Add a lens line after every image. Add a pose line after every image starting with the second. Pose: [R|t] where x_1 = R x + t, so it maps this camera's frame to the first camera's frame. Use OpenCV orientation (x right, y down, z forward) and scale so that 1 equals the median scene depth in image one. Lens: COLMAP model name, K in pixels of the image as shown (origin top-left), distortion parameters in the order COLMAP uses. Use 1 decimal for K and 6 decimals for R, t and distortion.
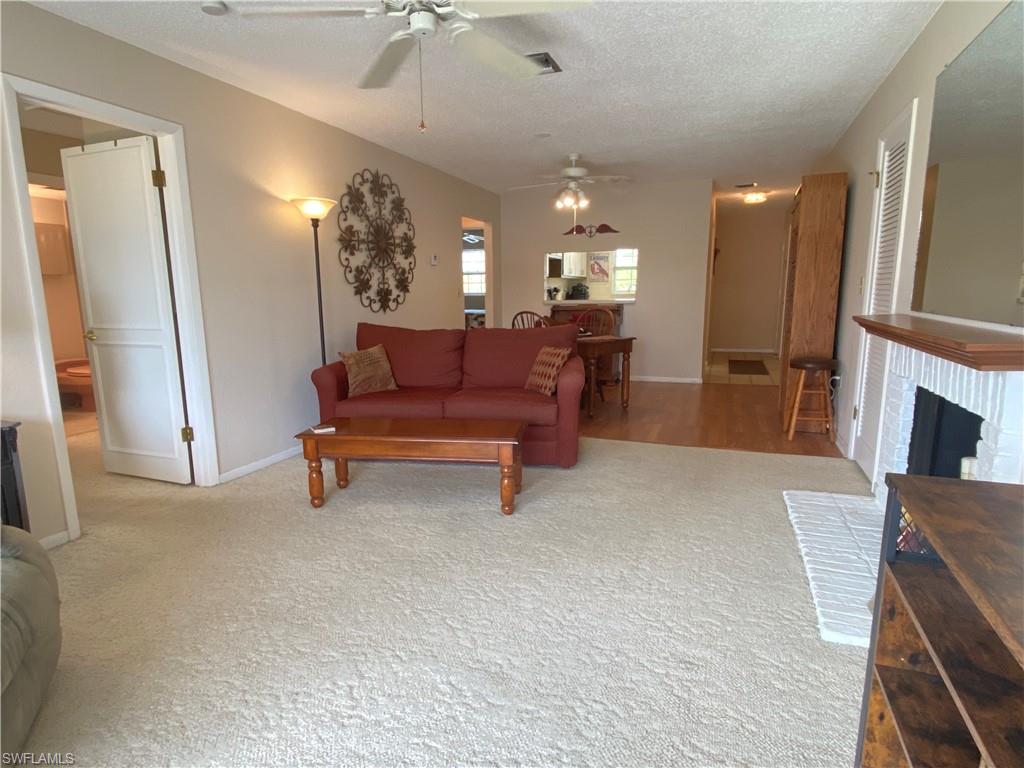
lens RADIAL K [[571.6, 0, 498.5], [0, 571.6, 388.4], [0, 0, 1]] dist [0.037252, -0.021194]
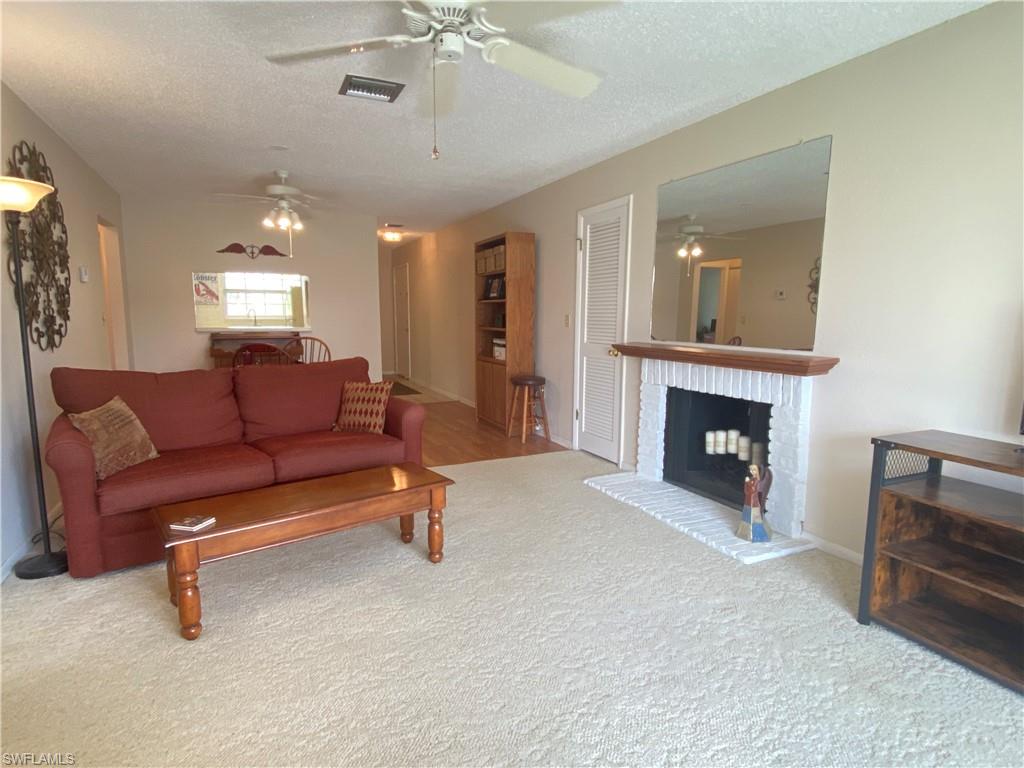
lens RADIAL K [[571.6, 0, 512.3], [0, 571.6, 385.9], [0, 0, 1]] dist [0.037252, -0.021194]
pose [[0.685041, -0.079256, 0.724180, -0.329344], [0.109654, 0.993957, 0.005054, -0.035020], [-0.720205, 0.075947, 0.689592, 0.139901]]
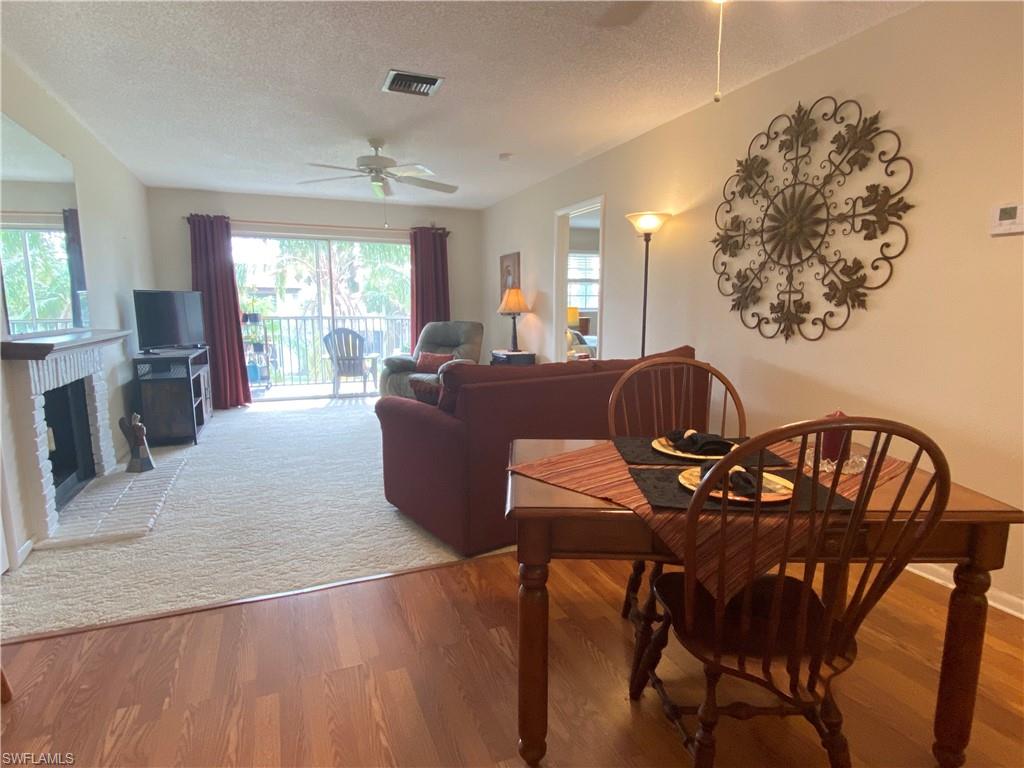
lens RADIAL K [[571.6, 0, 514.7], [0, 571.6, 391.9], [0, 0, 1]] dist [0.037252, -0.021194]
pose [[-0.717507, 0.114807, -0.687025, 0.435002], [-0.109935, 0.955297, 0.274450, -0.217880], [0.687821, 0.272447, -0.672811, 1.237273]]
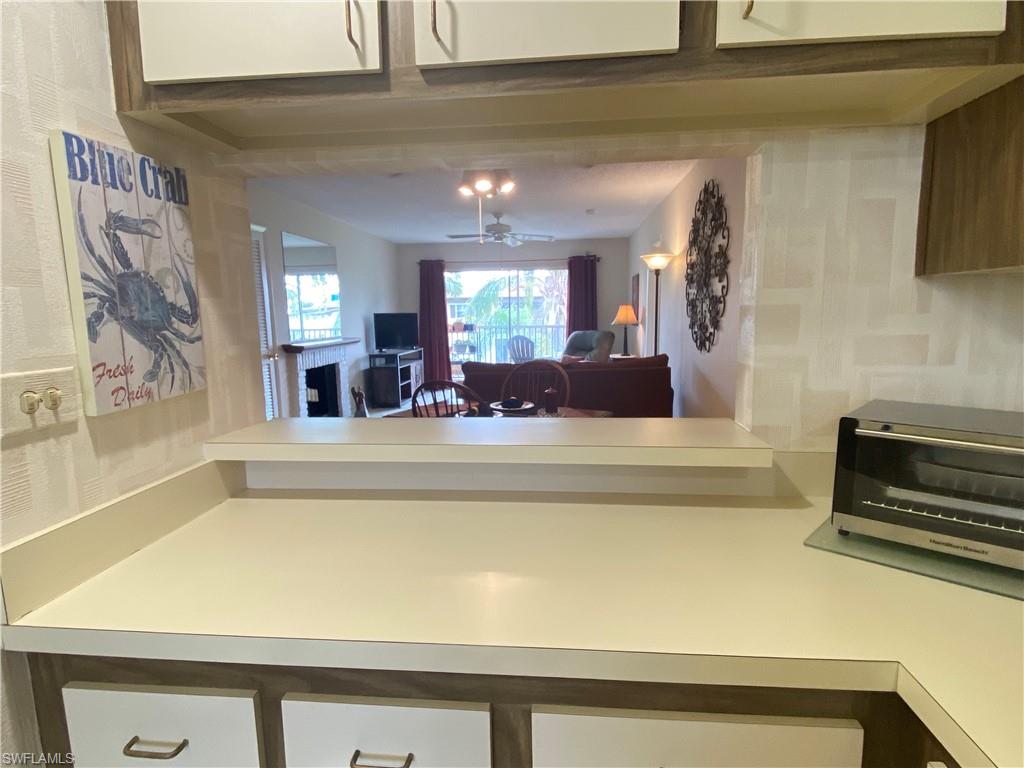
lens RADIAL K [[571.6, 0, 508.2], [0, 571.6, 387.3], [0, 0, 1]] dist [0.037252, -0.021194]
pose [[-0.961659, 0.062165, -0.267110, 0.293765], [-0.020853, 0.954577, 0.297234, -0.326080], [0.273455, 0.291408, -0.916681, 1.708805]]
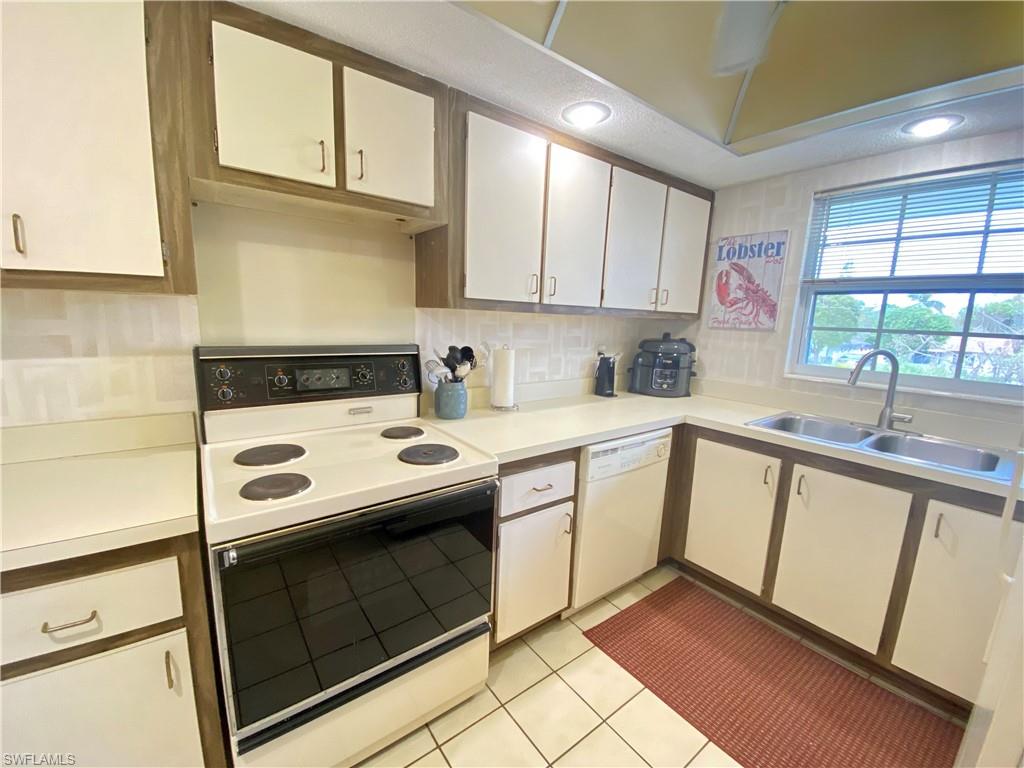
lens RADIAL K [[414.5, 0, 510.4], [0, 414.5, 390.8], [0, 0, 1]] dist [0.006675, -0.012810]
pose [[0.855647, 0.128219, -0.501425, 0.399153], [-0.129015, 0.991084, 0.033274, -0.316303], [0.501221, 0.036221, 0.864561, 1.622843]]
